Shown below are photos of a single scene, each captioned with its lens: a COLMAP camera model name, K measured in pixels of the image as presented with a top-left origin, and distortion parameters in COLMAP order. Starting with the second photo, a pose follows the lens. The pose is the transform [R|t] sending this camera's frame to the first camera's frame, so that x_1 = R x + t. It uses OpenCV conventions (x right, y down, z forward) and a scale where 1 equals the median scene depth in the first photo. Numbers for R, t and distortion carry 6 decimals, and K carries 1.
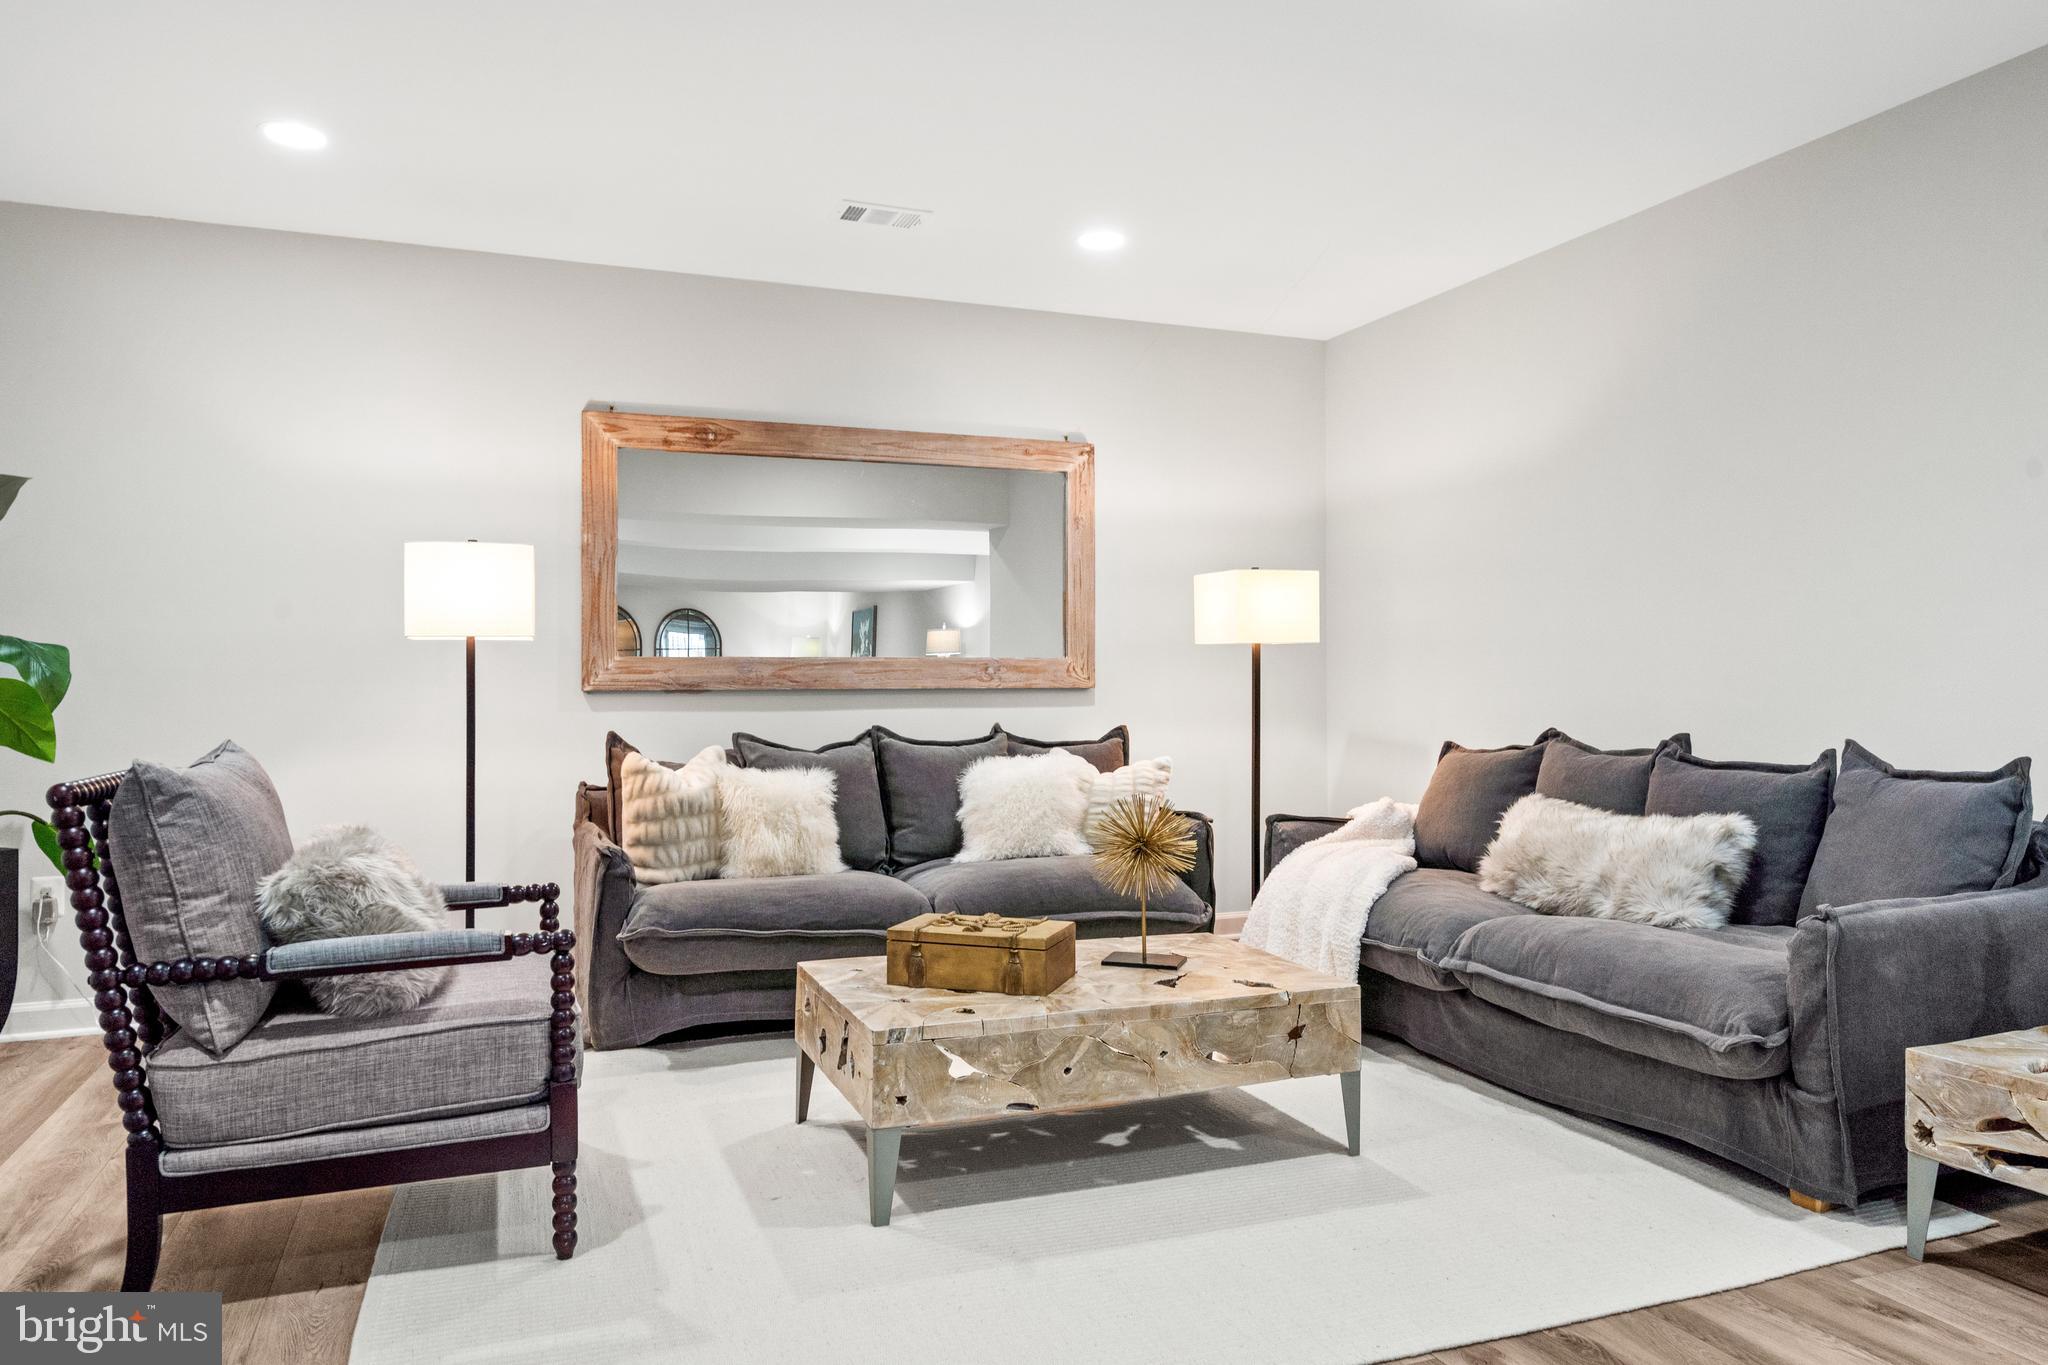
lens RADIAL K [[1349.5, 0, 1011.6], [0, 1349.5, 667.3], [0, 0, 1]] dist [0.004631, 0.001982]
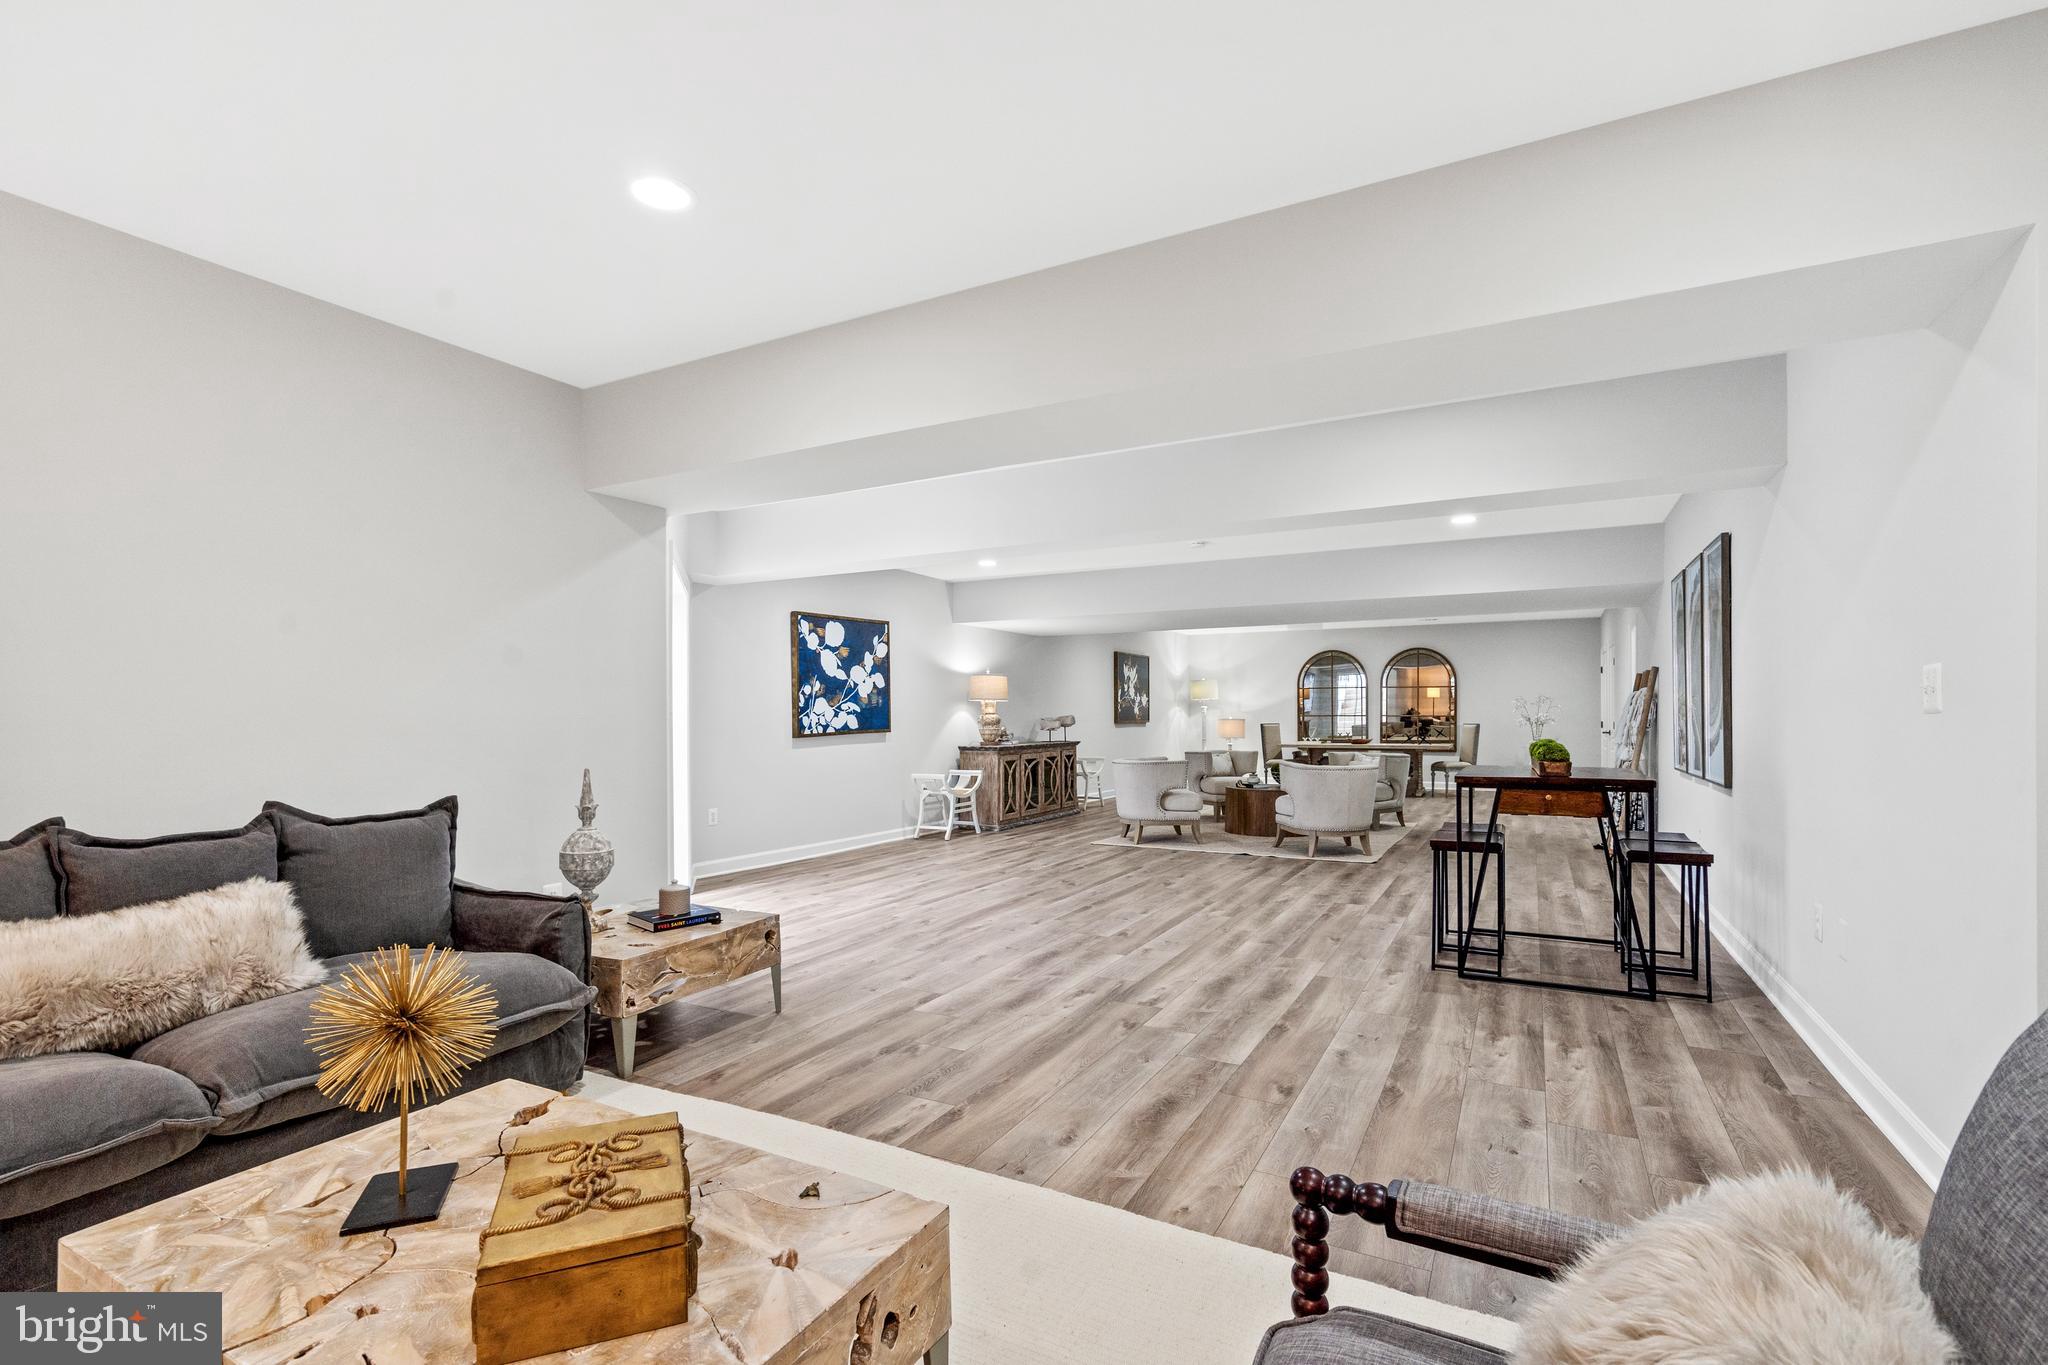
lens RADIAL K [[946.5, 0, 1029.6], [0, 946.5, 697.2], [0, 0, 1]] dist [-0.000968, 0.000216]
pose [[-0.653705, 0.024058, 0.756367, -0.353056], [0.001500, 0.999534, -0.030496, -0.009853], [-0.756748, -0.018801, -0.653436, 0.820242]]
